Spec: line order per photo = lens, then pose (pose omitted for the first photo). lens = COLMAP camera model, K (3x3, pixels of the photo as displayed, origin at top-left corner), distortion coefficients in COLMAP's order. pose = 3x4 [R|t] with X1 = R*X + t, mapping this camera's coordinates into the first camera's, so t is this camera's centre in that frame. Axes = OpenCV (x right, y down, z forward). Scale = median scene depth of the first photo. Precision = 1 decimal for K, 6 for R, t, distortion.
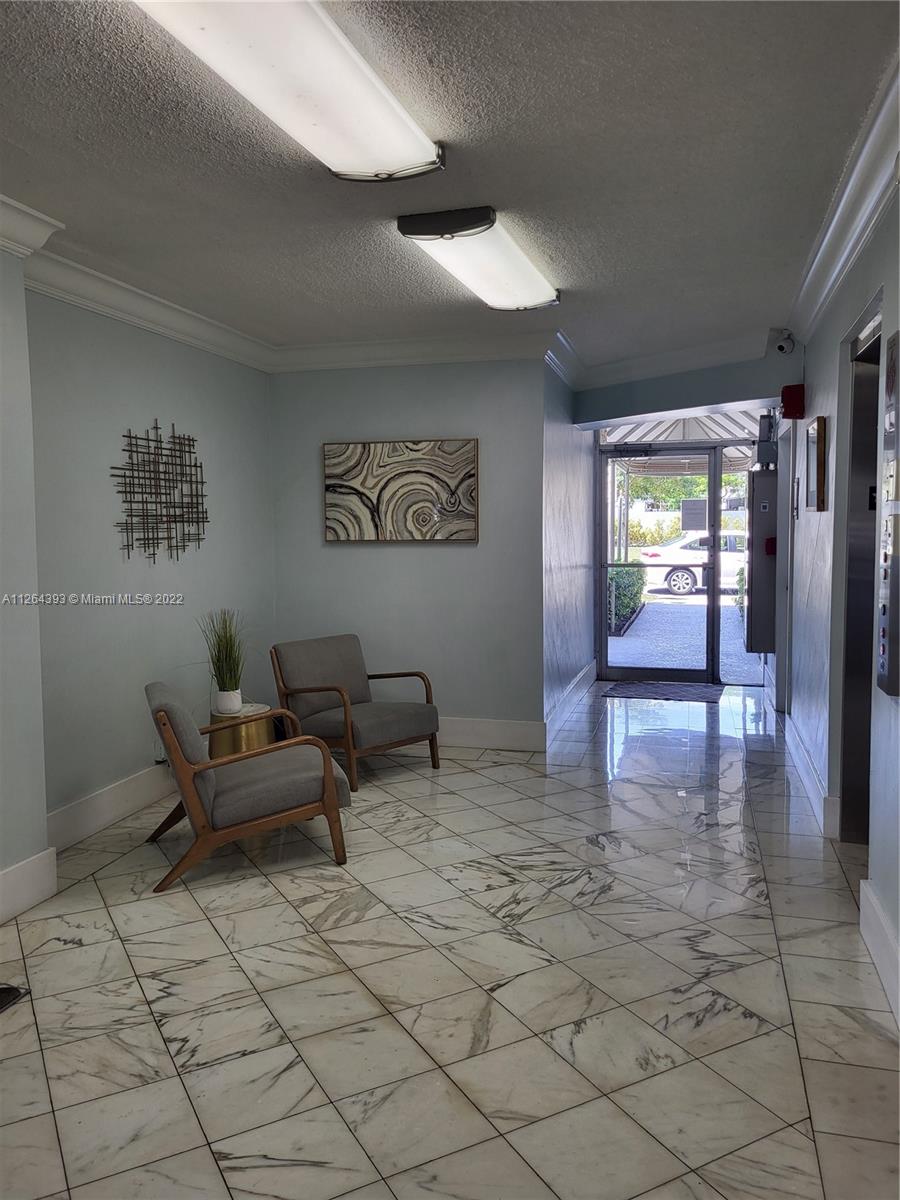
lens RADIAL K [[930.4, 0, 450.2], [0, 930.4, 598.5], [0, 0, 1]] dist [0.036029, -0.005452]
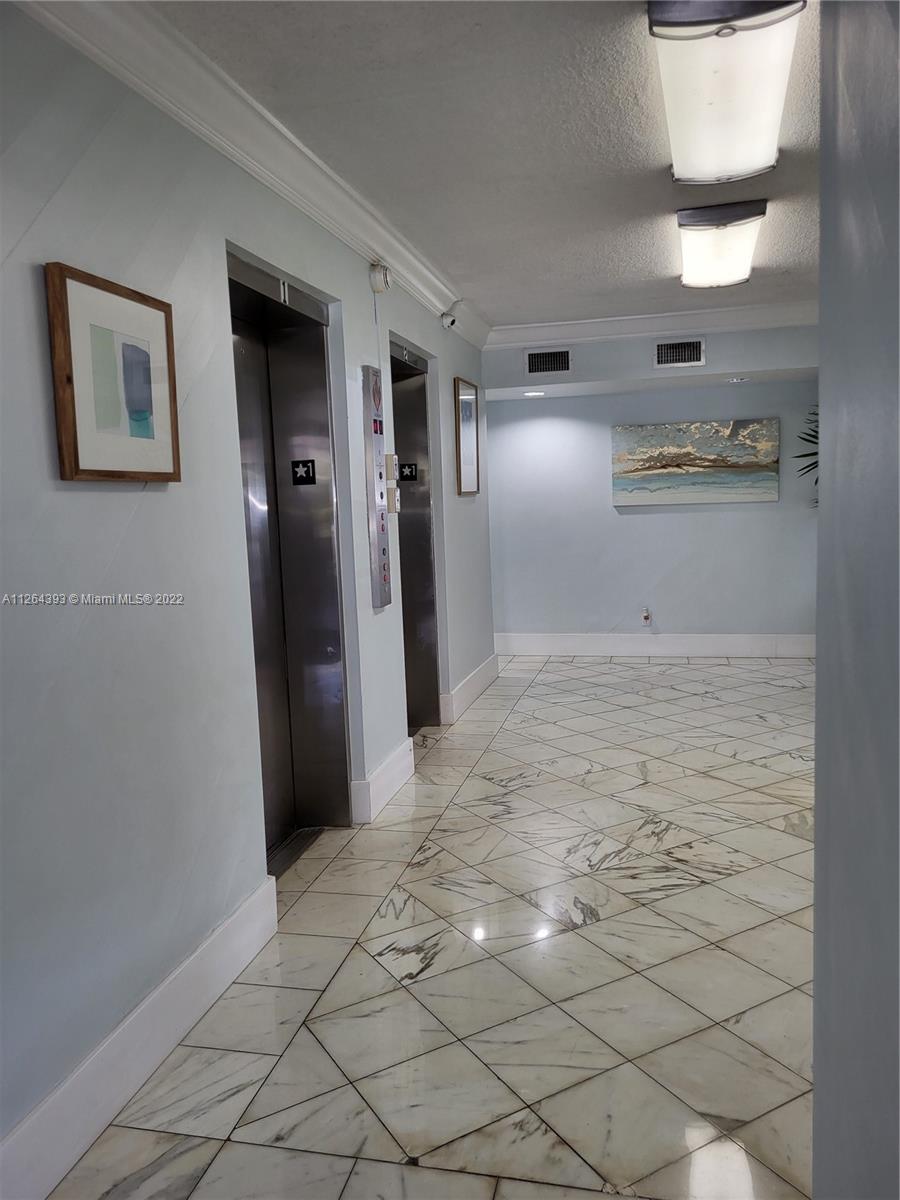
lens RADIAL K [[930.4, 0, 449.7], [0, 930.4, 599.0], [0, 0, 1]] dist [0.036029, -0.005452]
pose [[-0.998280, 0.052155, -0.026785, 0.320758], [0.045963, 0.979776, 0.194745, -0.160088], [0.036400, 0.193179, -0.980488, 1.984135]]
